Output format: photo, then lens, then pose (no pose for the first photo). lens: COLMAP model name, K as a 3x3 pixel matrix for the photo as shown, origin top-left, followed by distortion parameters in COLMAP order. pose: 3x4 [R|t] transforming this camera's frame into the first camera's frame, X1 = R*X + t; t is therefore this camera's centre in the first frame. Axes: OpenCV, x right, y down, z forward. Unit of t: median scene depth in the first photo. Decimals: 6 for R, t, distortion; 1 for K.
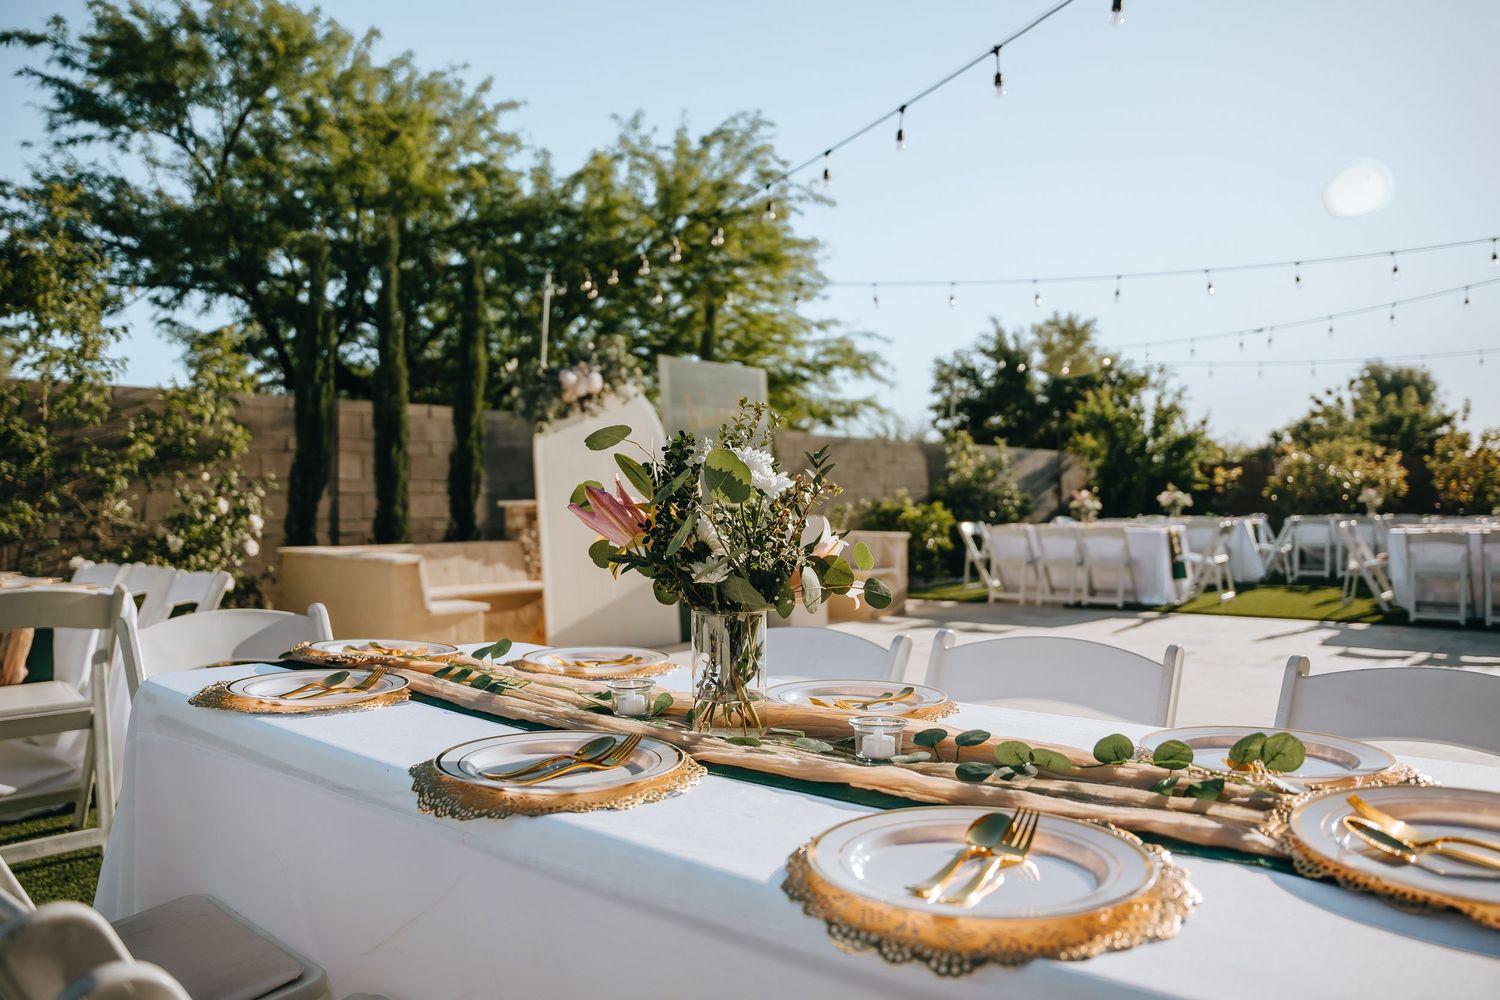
lens RADIAL K [[1067.3, 0, 750.0], [0, 1067.3, 500.0], [0, 0, 1]] dist [-0.063276, 0.193403]
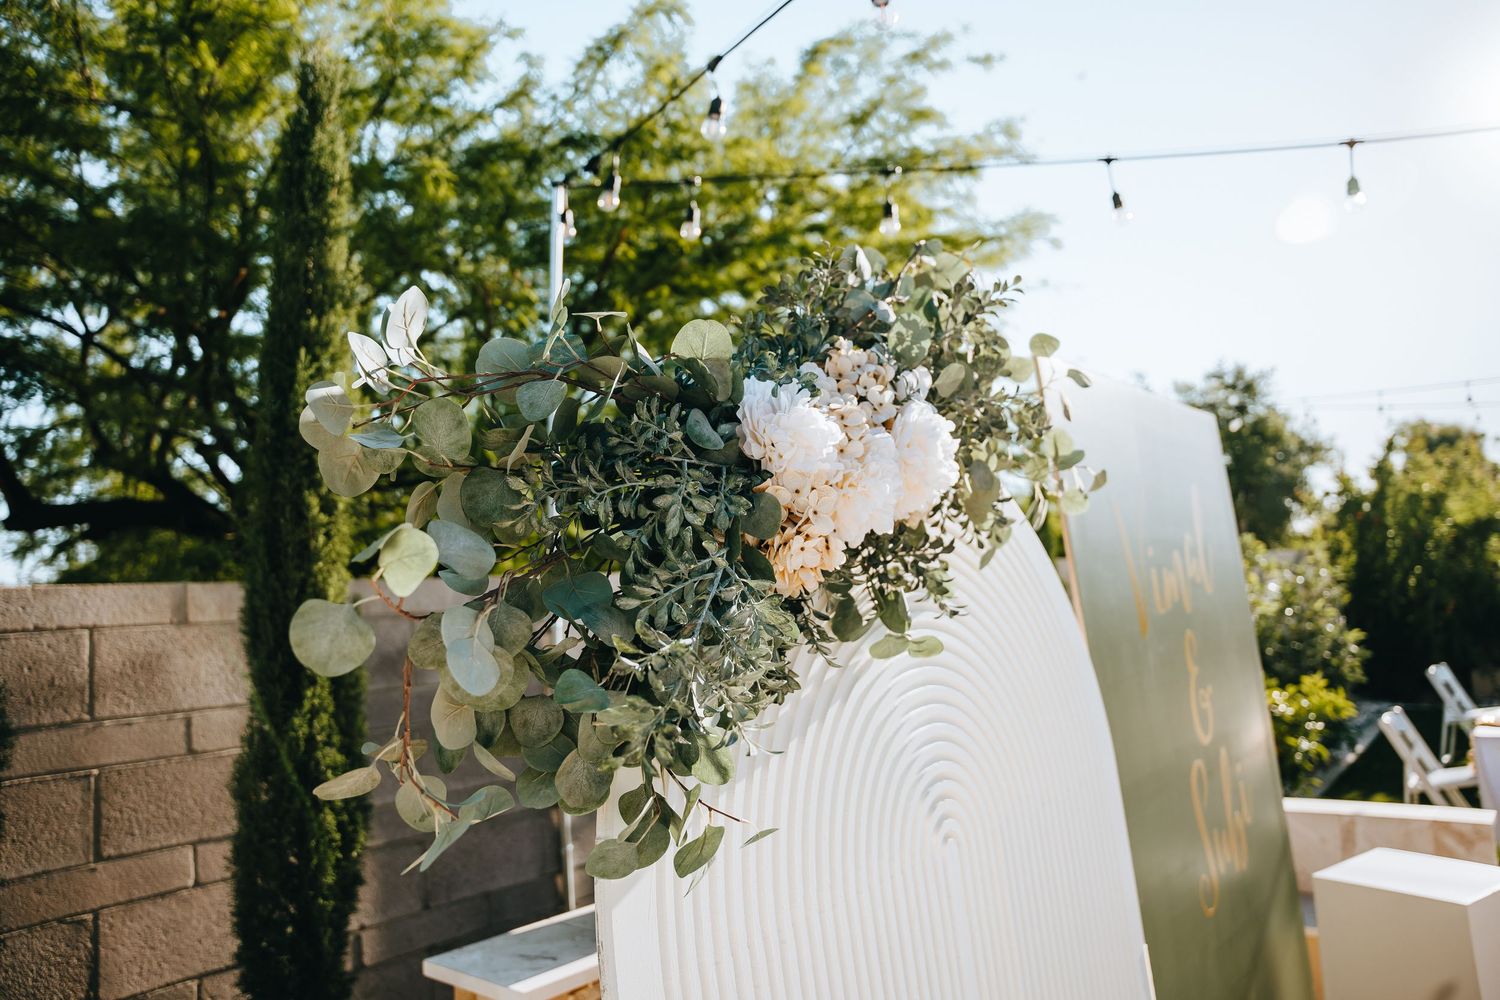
lens RADIAL K [[1067.3, 0, 750.0], [0, 1067.3, 500.0], [0, 0, 1]] dist [-0.063276, 0.193403]
pose [[0.998781, -0.046948, -0.015266, -0.161543], [0.045456, 0.995207, -0.086586, -0.084772], [0.019258, 0.085787, 0.996127, 0.780933]]
